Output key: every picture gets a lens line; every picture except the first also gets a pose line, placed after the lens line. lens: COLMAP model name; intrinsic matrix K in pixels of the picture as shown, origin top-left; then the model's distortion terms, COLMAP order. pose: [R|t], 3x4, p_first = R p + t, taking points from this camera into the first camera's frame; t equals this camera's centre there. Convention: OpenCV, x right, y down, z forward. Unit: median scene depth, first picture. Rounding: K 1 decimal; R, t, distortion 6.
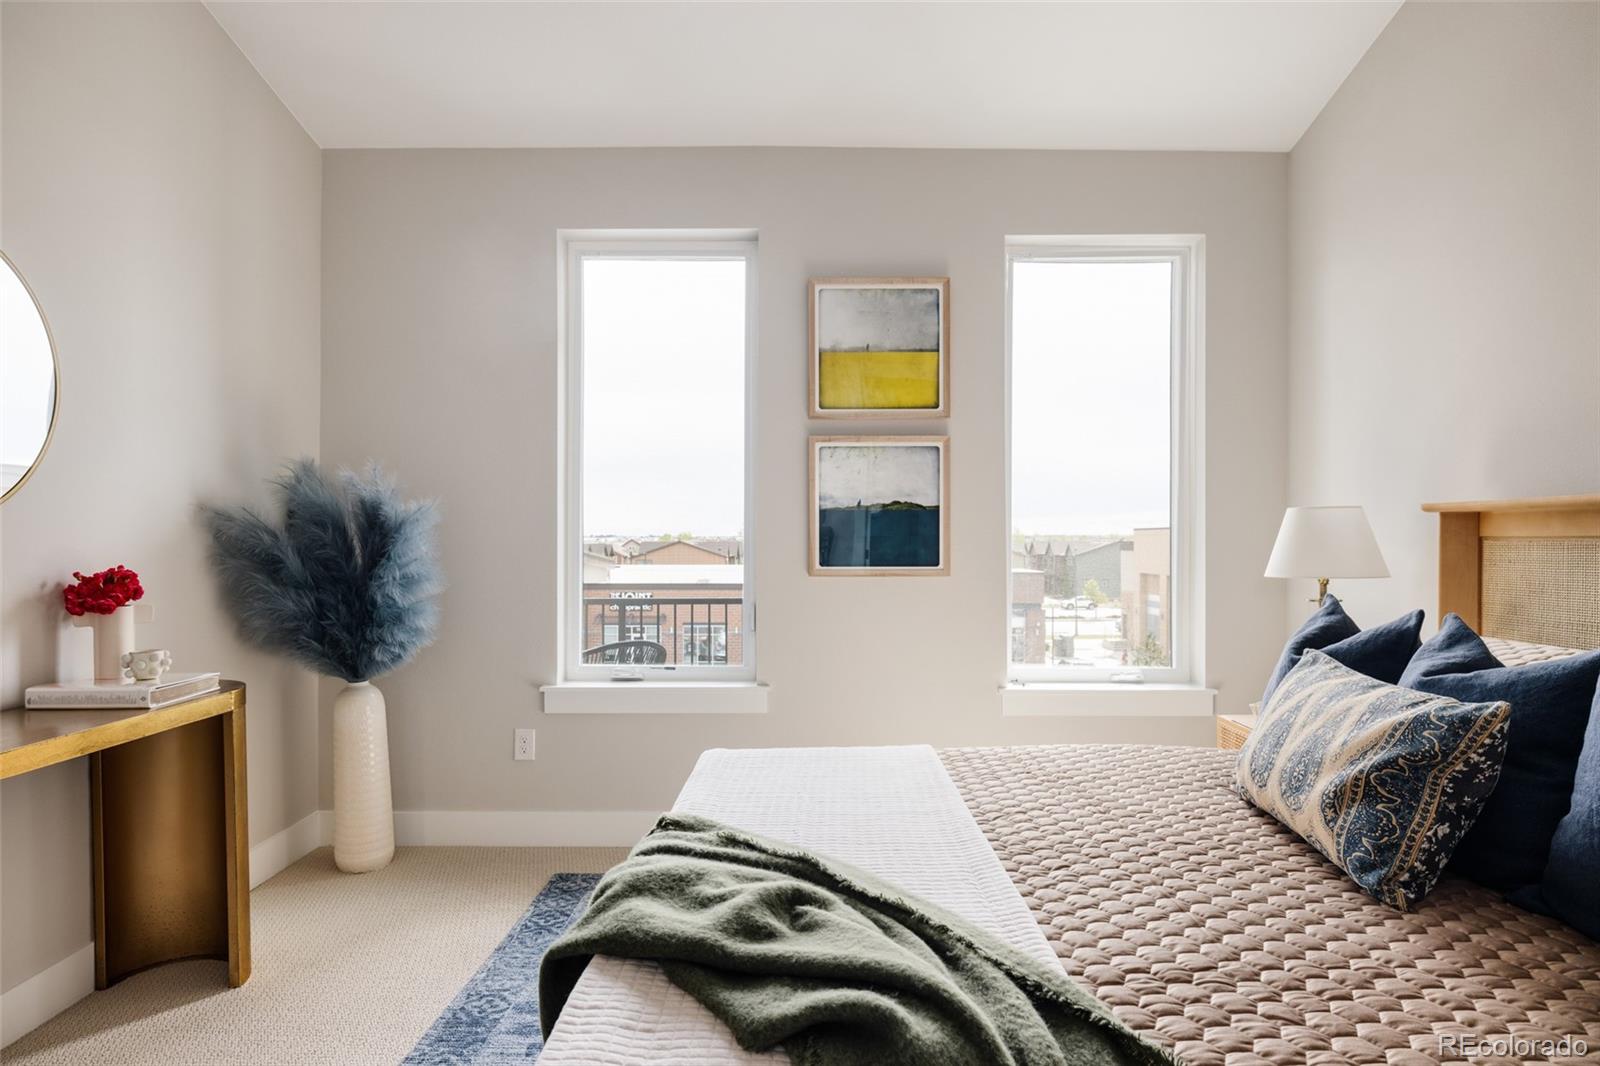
lens RADIAL K [[871.7, 0, 805.5], [0, 871.7, 532.0], [0, 0, 1]] dist [-0.014631, 0.000384]
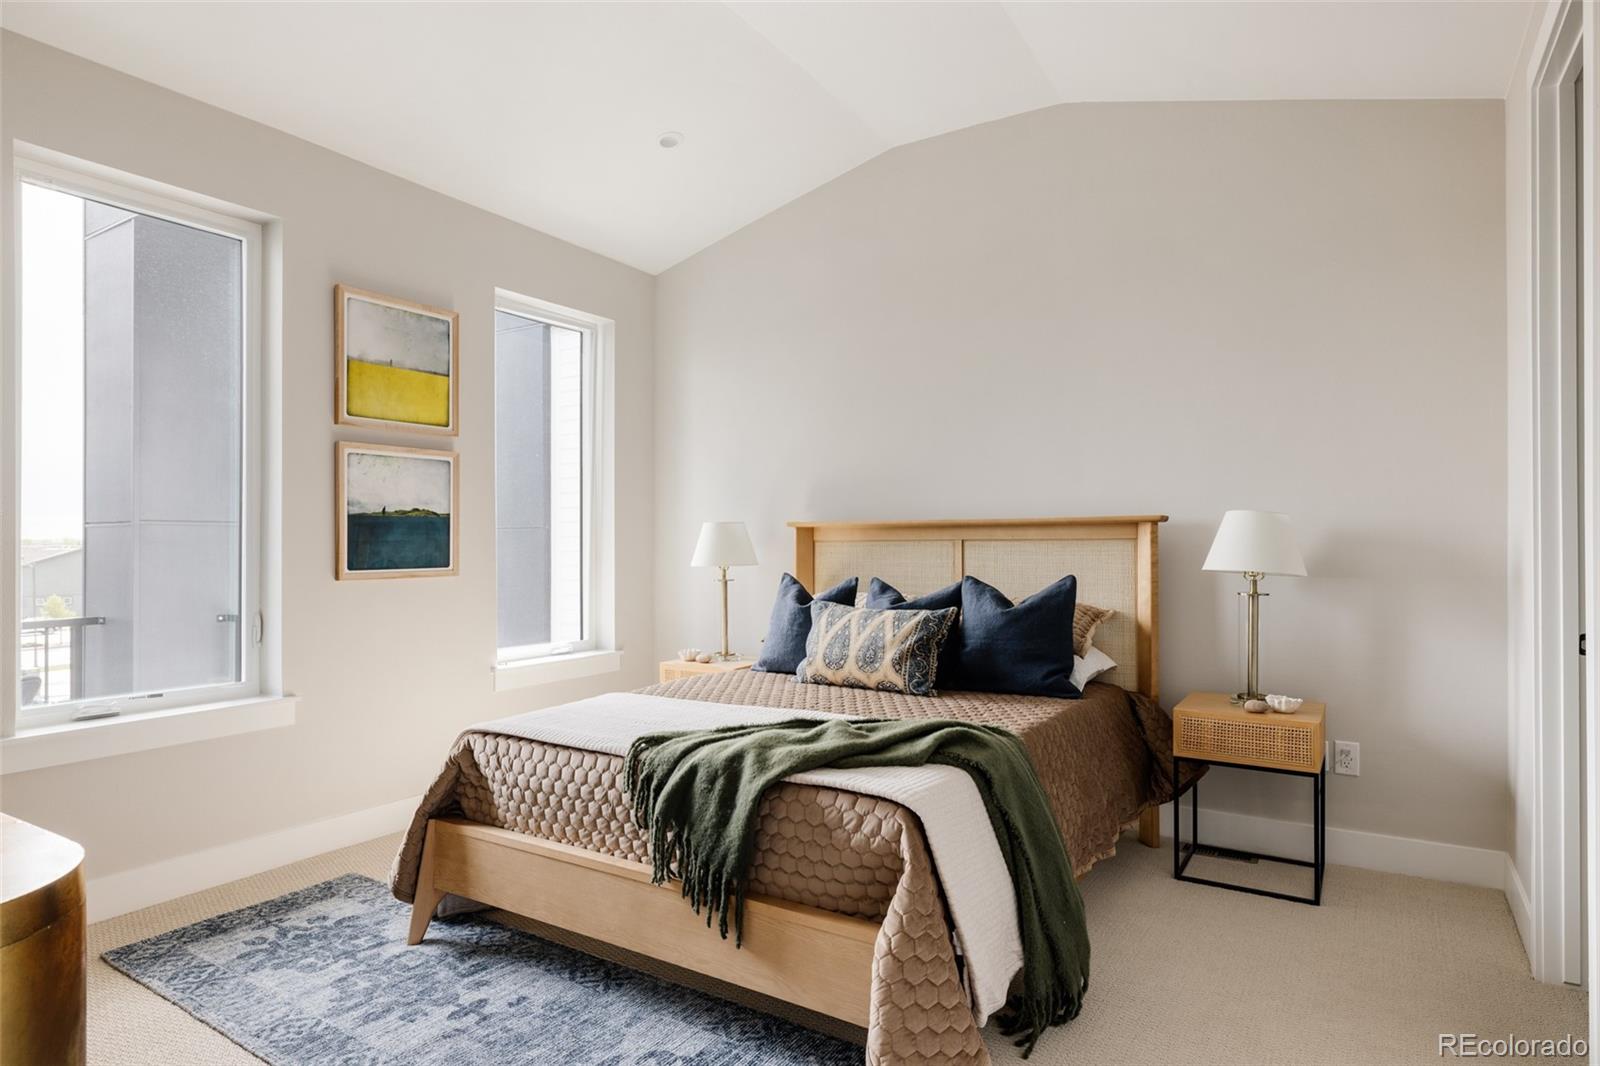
lens RADIAL K [[871.7, 0, 799.5], [0, 871.7, 536.5], [0, 0, 1]] dist [-0.014631, 0.000384]
pose [[0.532366, 0.002450, 0.846510, -0.559209], [-0.002346, 0.999996, -0.001419, -0.000138], [-0.846511, -0.001231, 0.532370, 0.016811]]
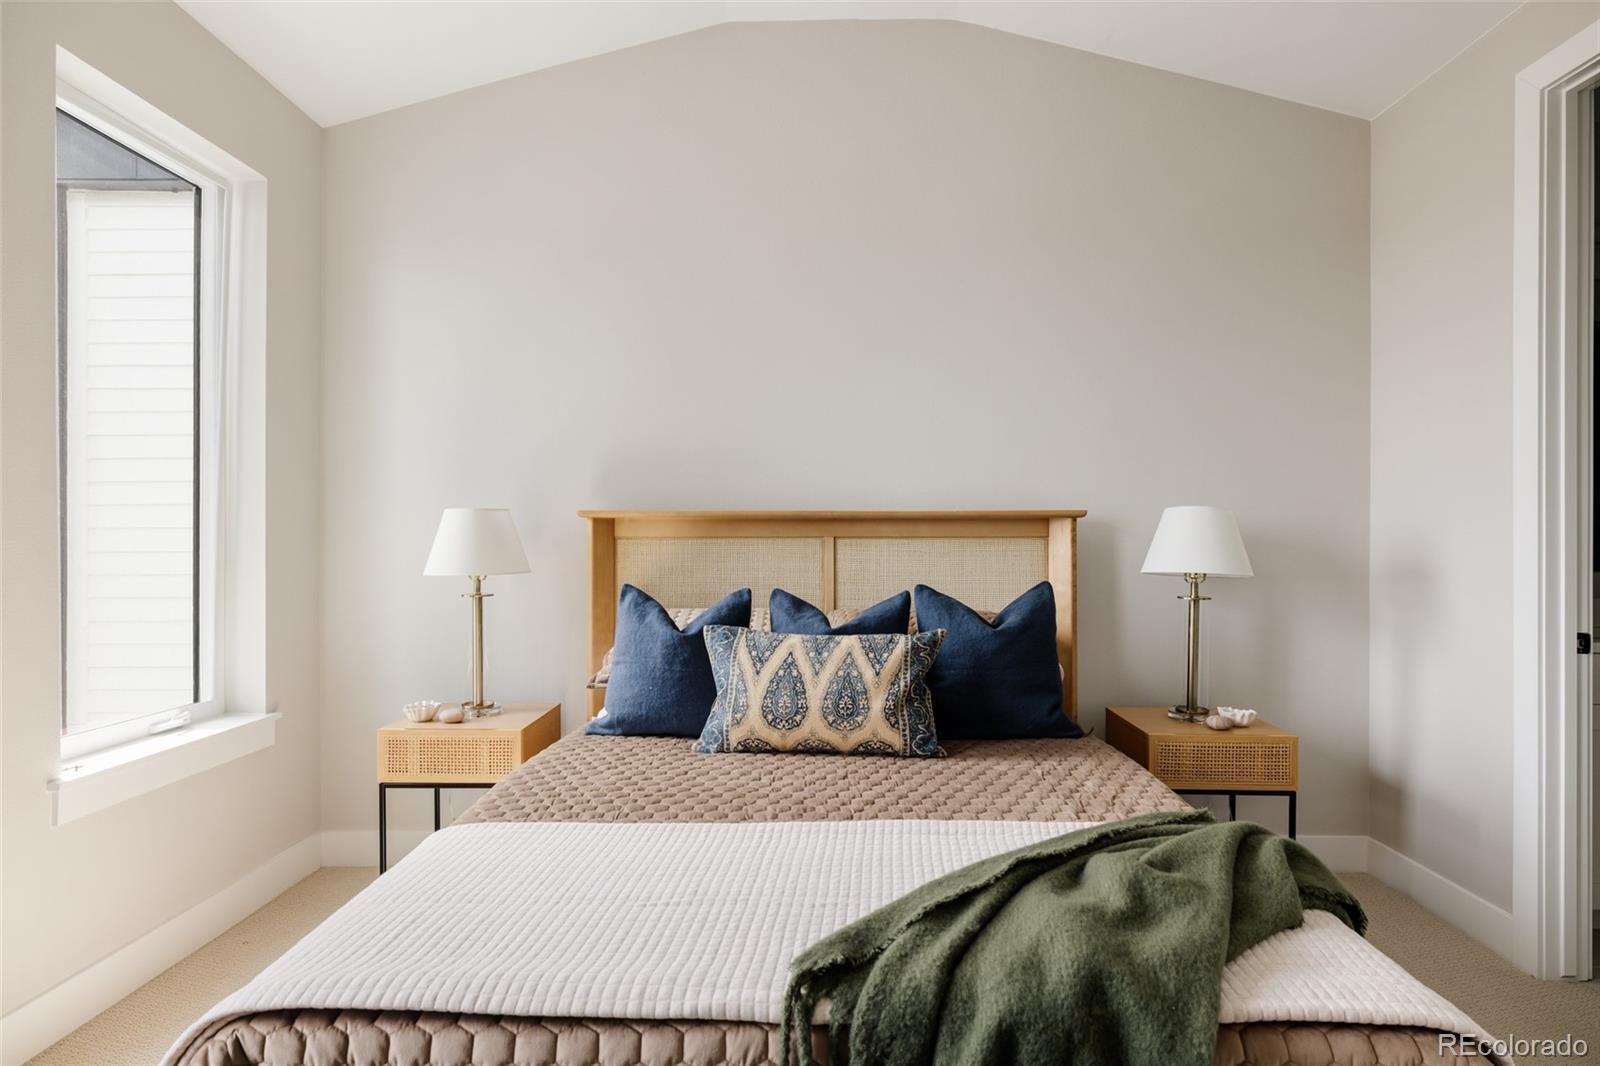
lens RADIAL K [[852.6, 0, 803.4], [0, 852.6, 534.0], [0, 0, 1]] dist [-0.000079, -0.003101]
pose [[0.032067, 0.003670, 0.999479, -0.362837], [-0.007253, 0.999968, -0.003439, 0.002294], [-0.999459, -0.007139, 0.032092, 0.449086]]
